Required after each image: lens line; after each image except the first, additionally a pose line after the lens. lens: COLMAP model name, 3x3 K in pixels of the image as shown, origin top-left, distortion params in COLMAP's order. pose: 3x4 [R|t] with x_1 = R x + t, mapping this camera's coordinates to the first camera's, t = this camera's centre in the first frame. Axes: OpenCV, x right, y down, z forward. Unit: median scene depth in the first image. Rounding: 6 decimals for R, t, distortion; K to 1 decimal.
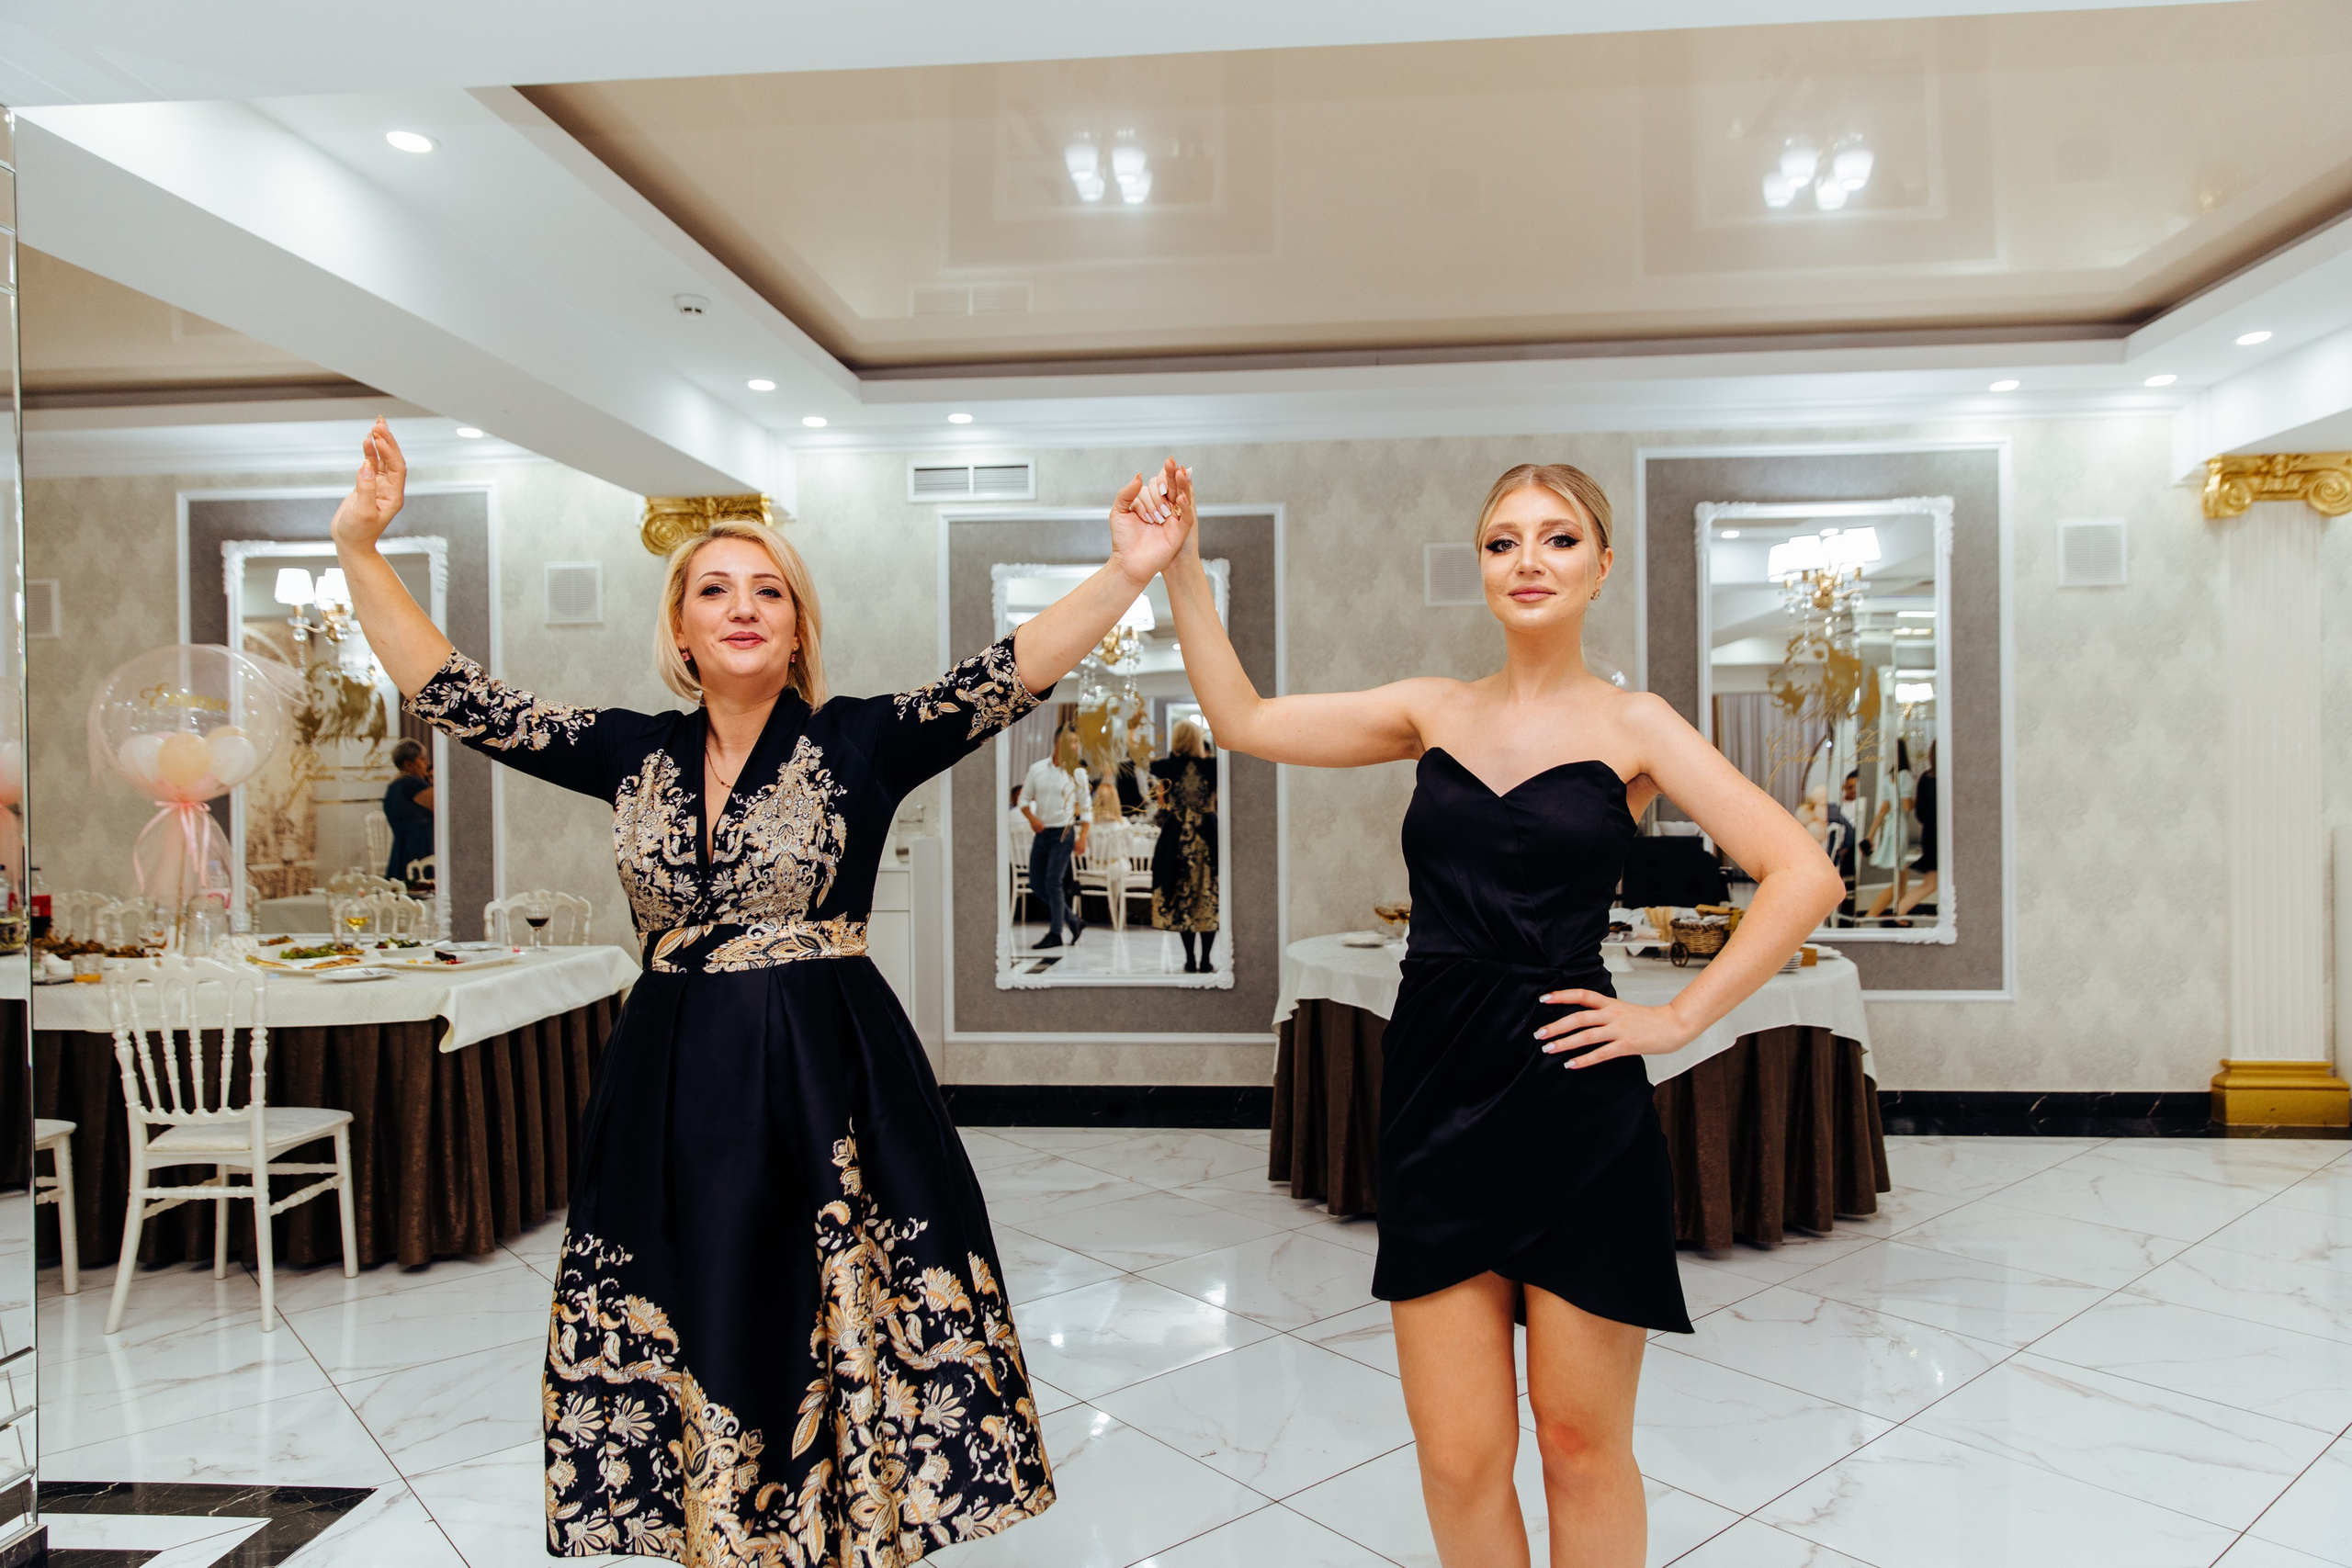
lens RADIAL K [[2133.4, 0, 1176.0], [0, 2133.4, 784.0], [0, 0, 1]] dist [-0.005730, 0.008453]
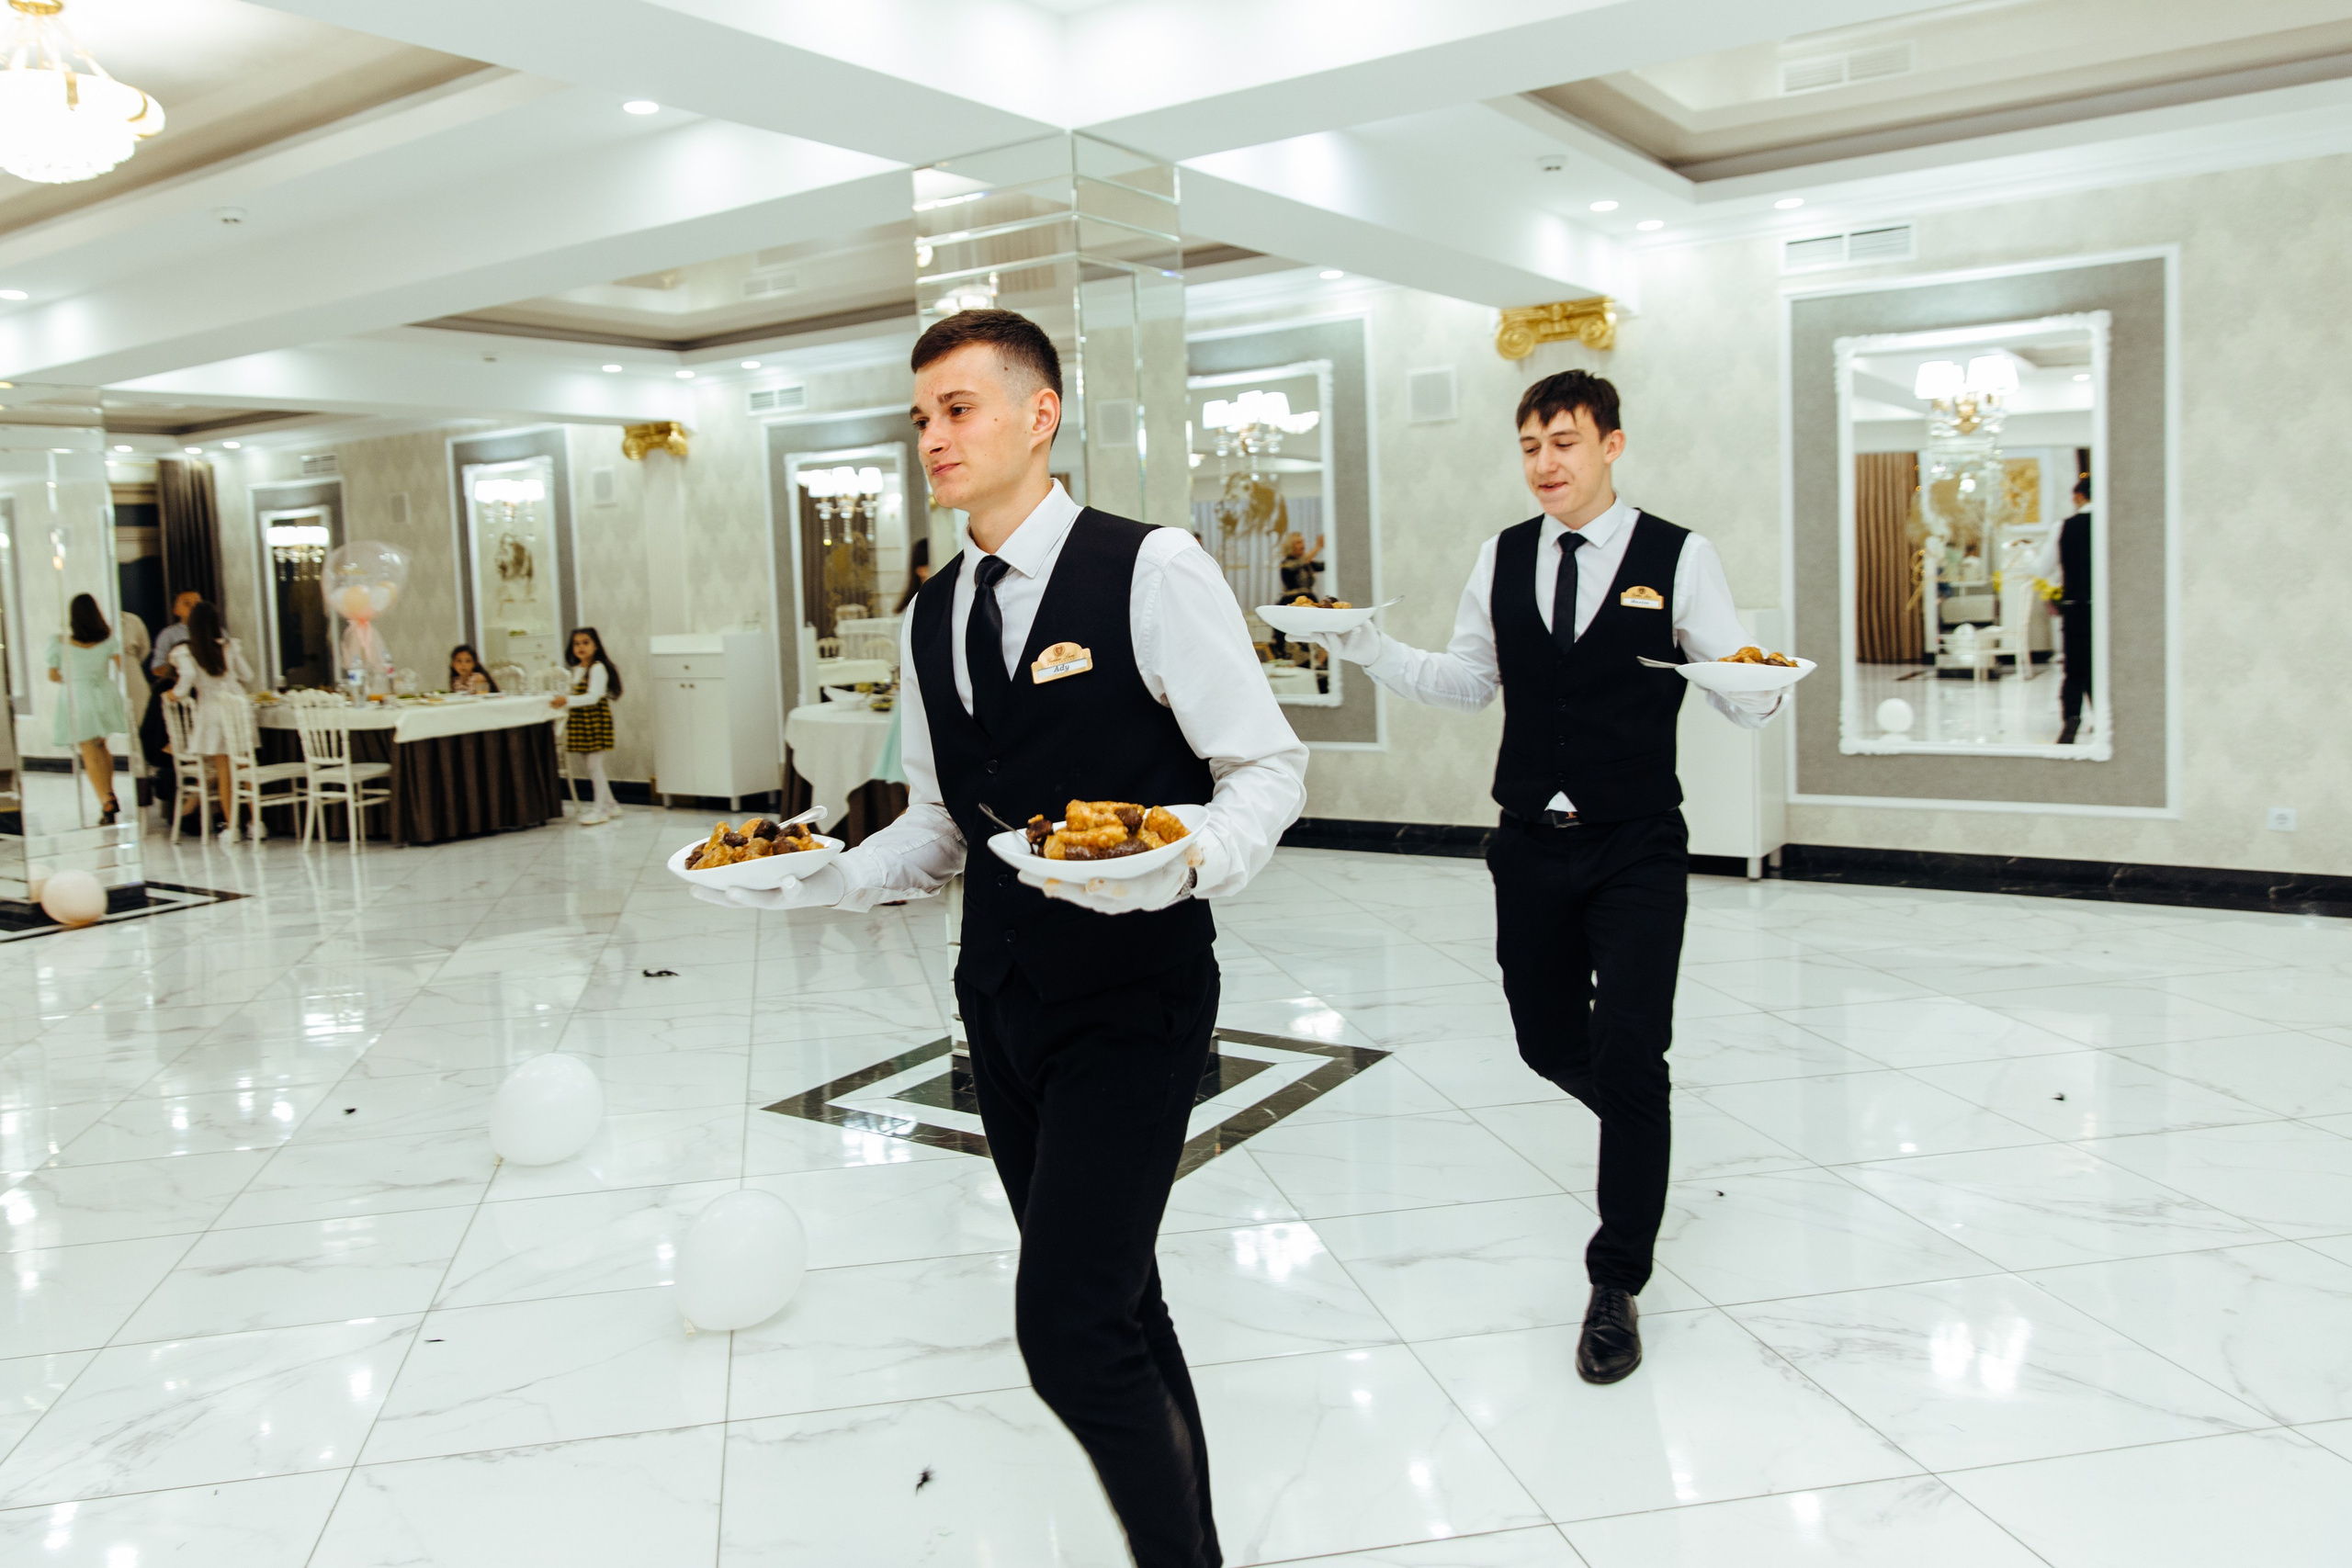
lens RADIAL K [[2133.4, 0, 1176.0], [0, 2133.4, 784.0], [0, 0, 1]] dist [-0.005730, 0.008453]
pose [[0.807135, 0.037935, -0.589147, 1.051743], [0.027126, 0.994496, 0.101198, -0.012568], [0.589744, -0.097662, 0.801664, -0.110008]]
